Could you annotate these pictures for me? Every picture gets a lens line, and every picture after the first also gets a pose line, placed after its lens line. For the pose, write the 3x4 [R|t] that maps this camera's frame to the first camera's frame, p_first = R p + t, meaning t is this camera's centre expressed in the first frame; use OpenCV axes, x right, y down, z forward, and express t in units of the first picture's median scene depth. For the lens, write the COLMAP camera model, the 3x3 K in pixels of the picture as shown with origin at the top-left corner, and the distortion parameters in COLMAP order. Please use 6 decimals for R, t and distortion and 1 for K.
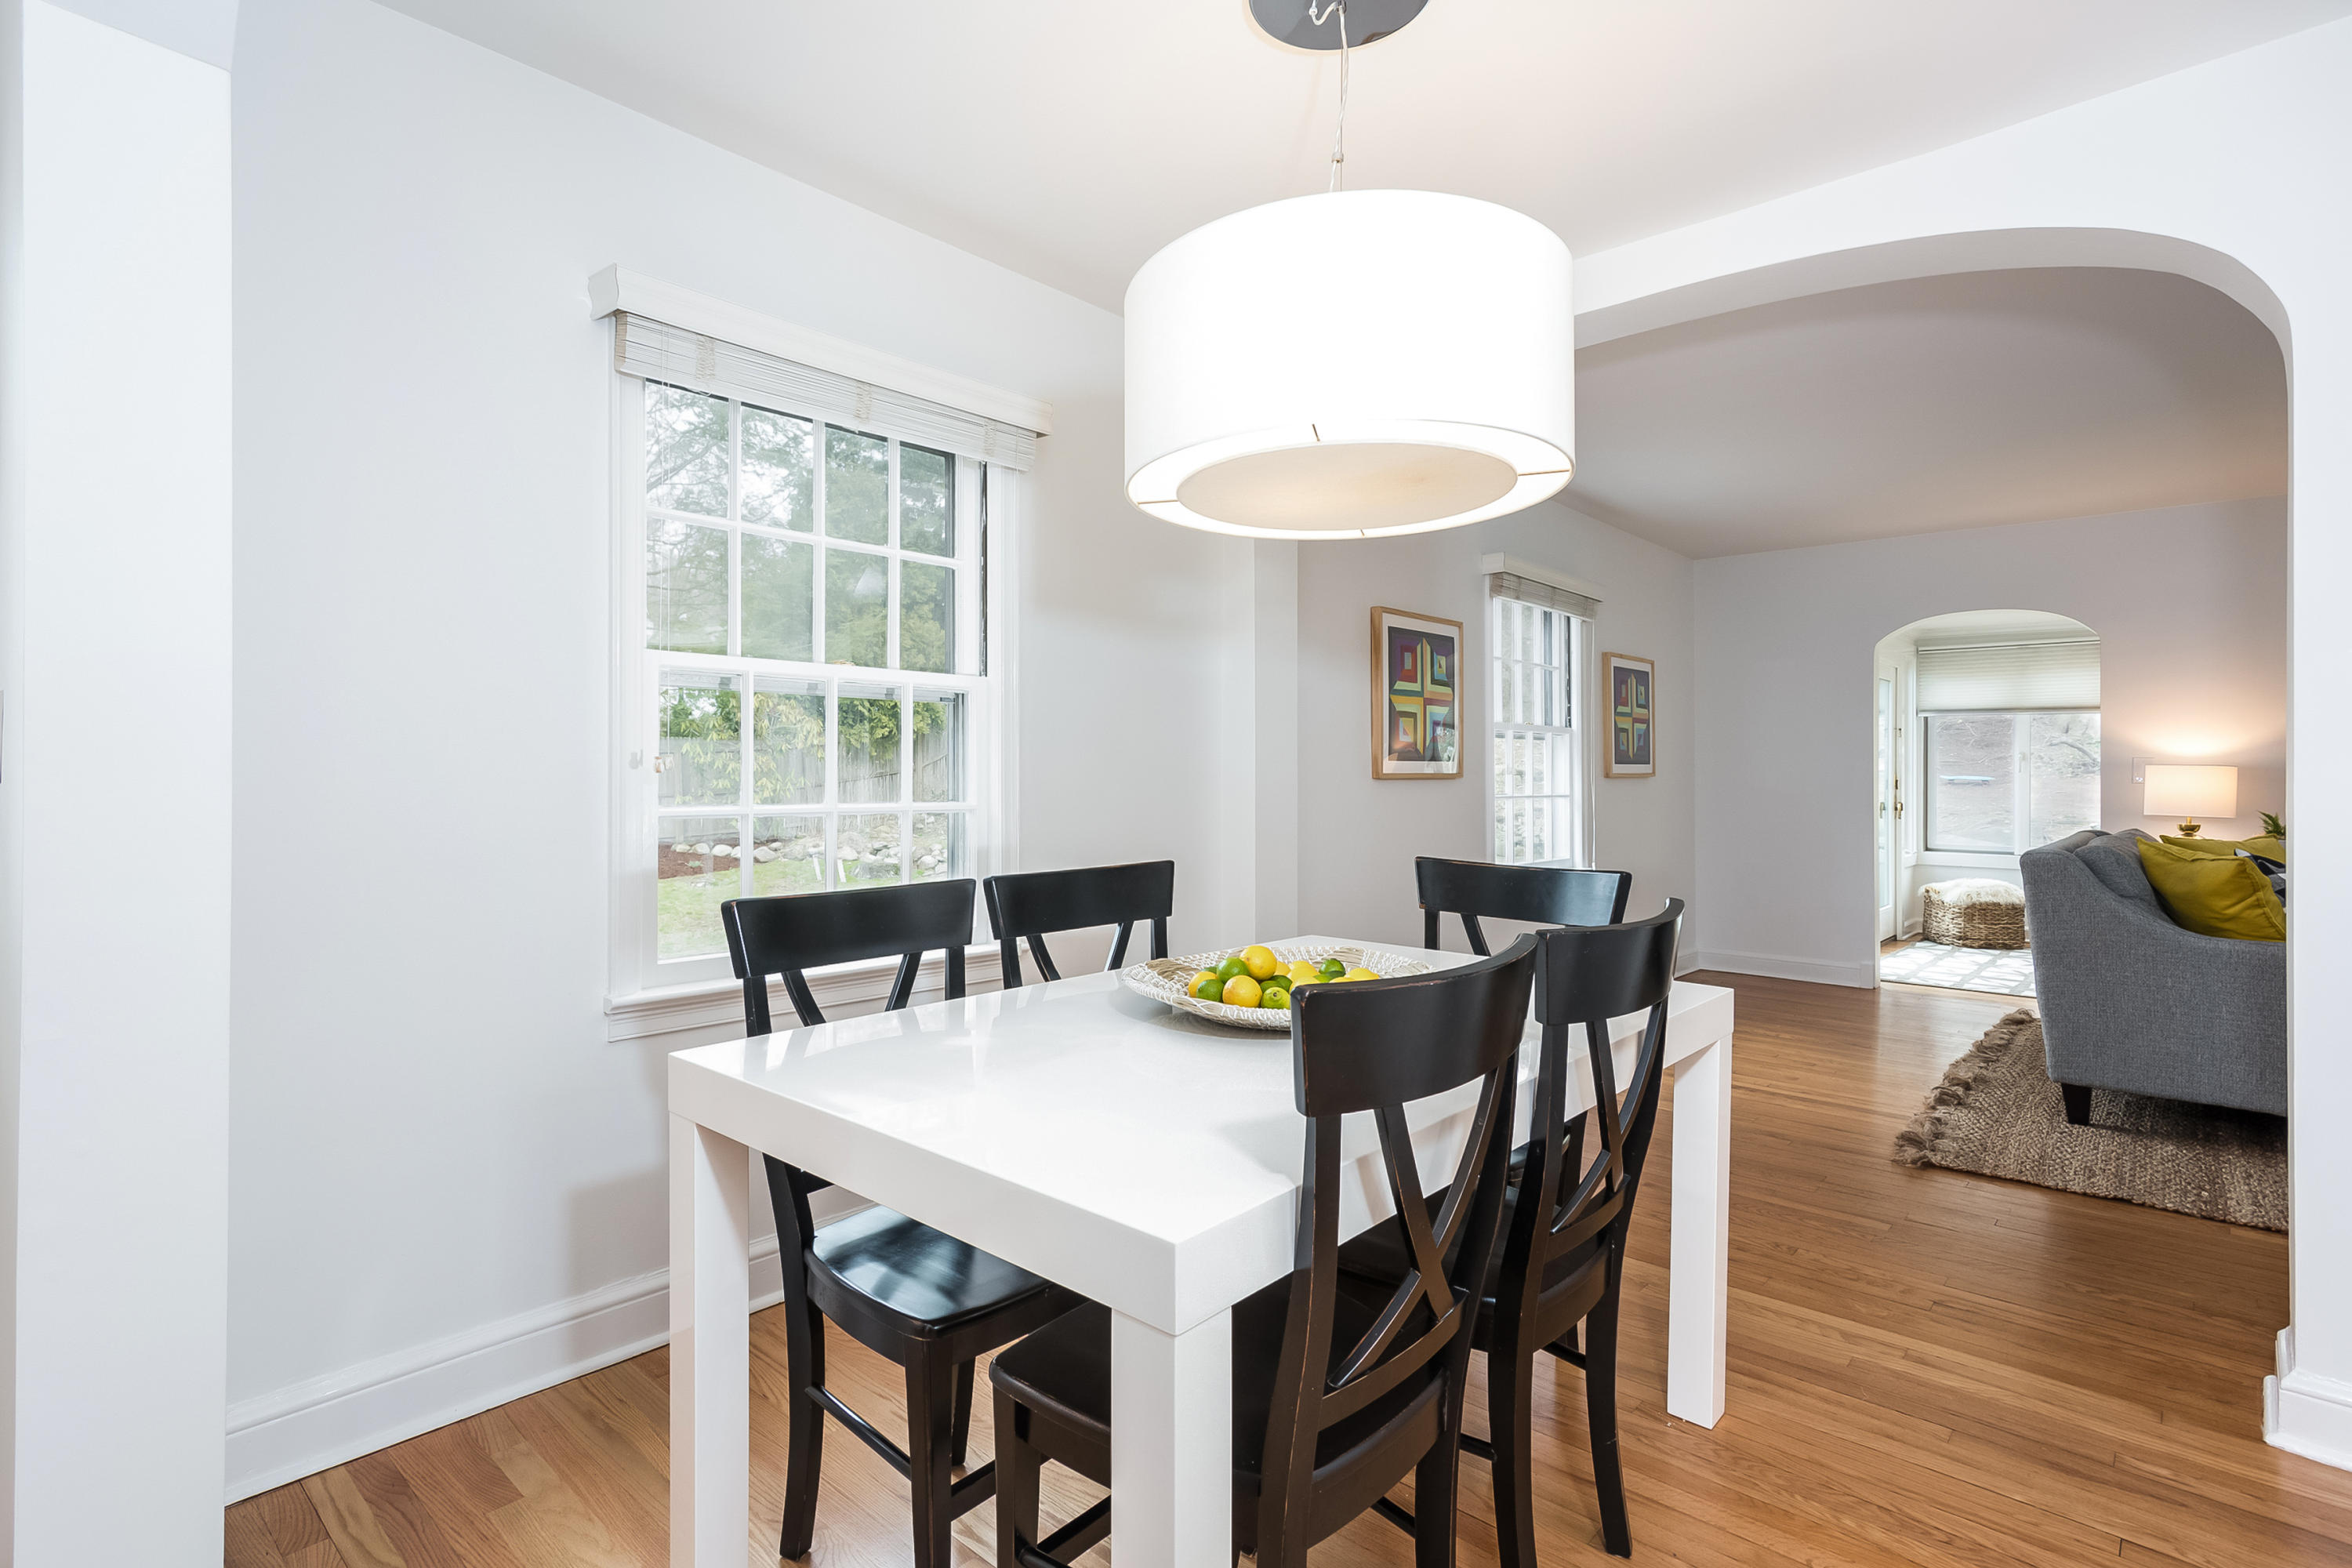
lens RADIAL K [[1162.7, 0, 1180.1], [0, 1162.7, 779.4], [0, 0, 1]] dist [-0.008736, 0.000459]
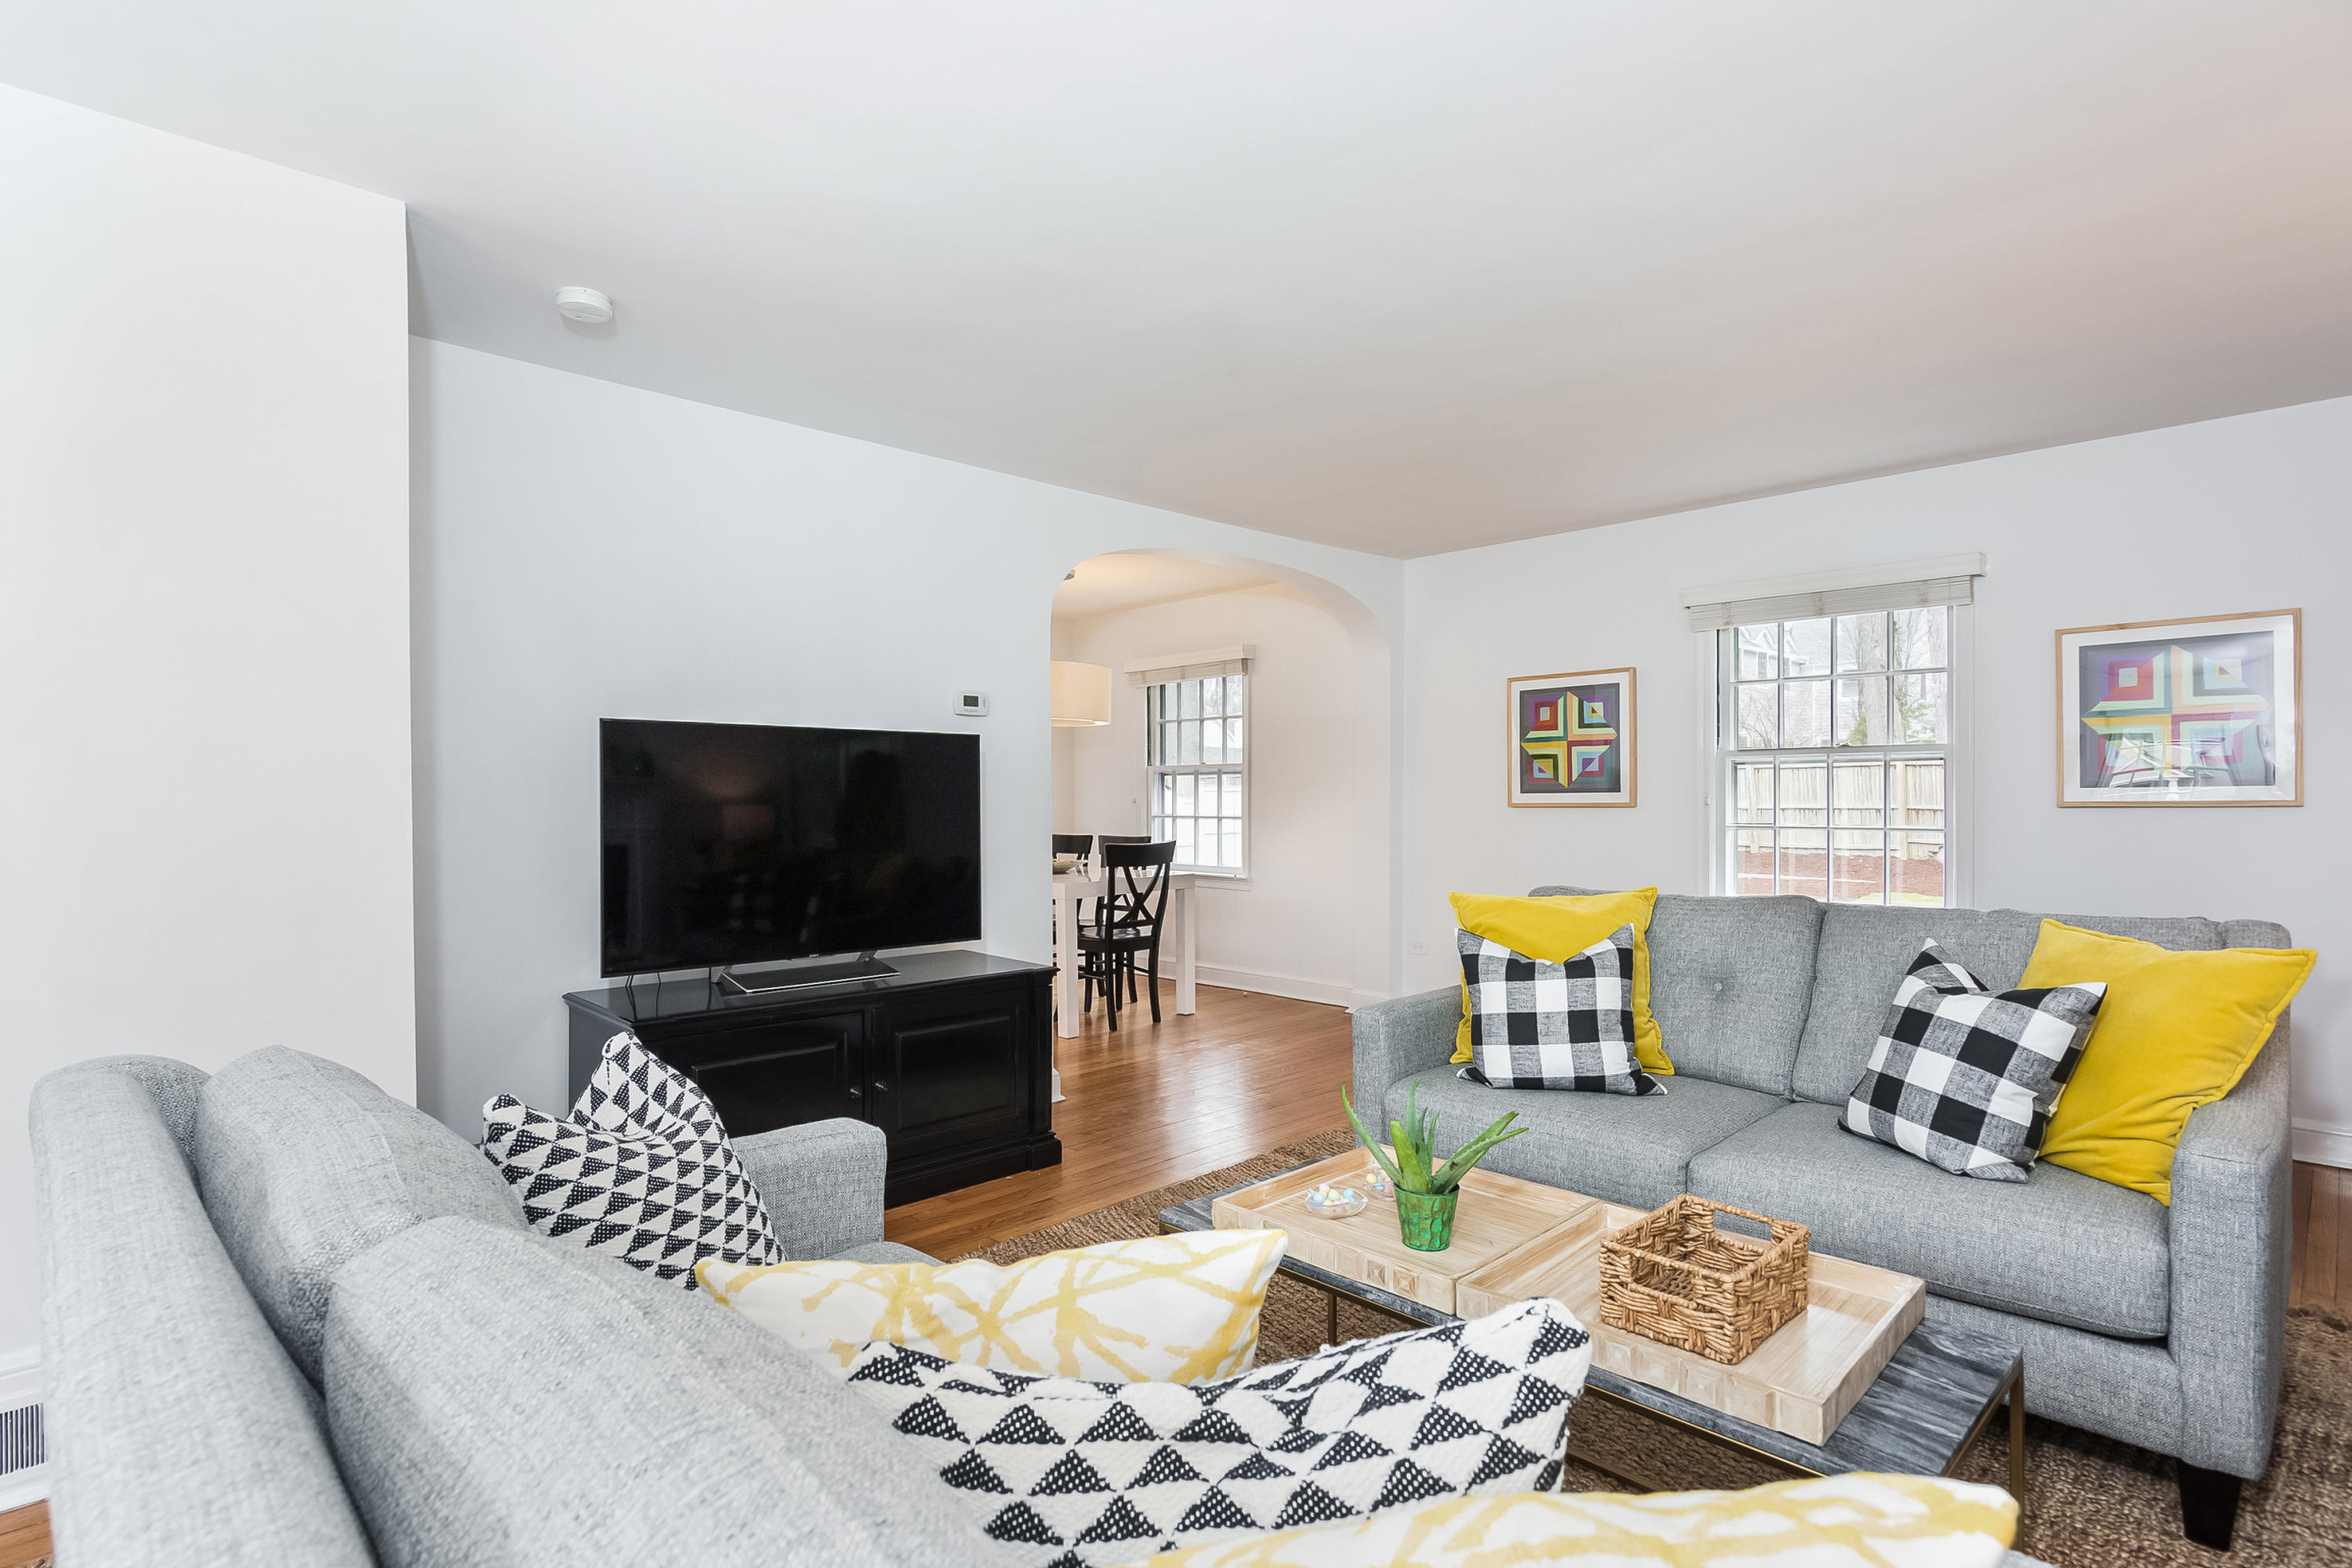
lens RADIAL K [[1162.7, 0, 1173.1], [0, 1162.7, 788.6], [0, 0, 1]] dist [-0.008736, 0.000459]
pose [[-0.013151, -0.007914, -0.999882, 1.443990], [0.003972, 0.999960, -0.007967, -0.012213], [0.999906, -0.004077, -0.013119, 0.604924]]
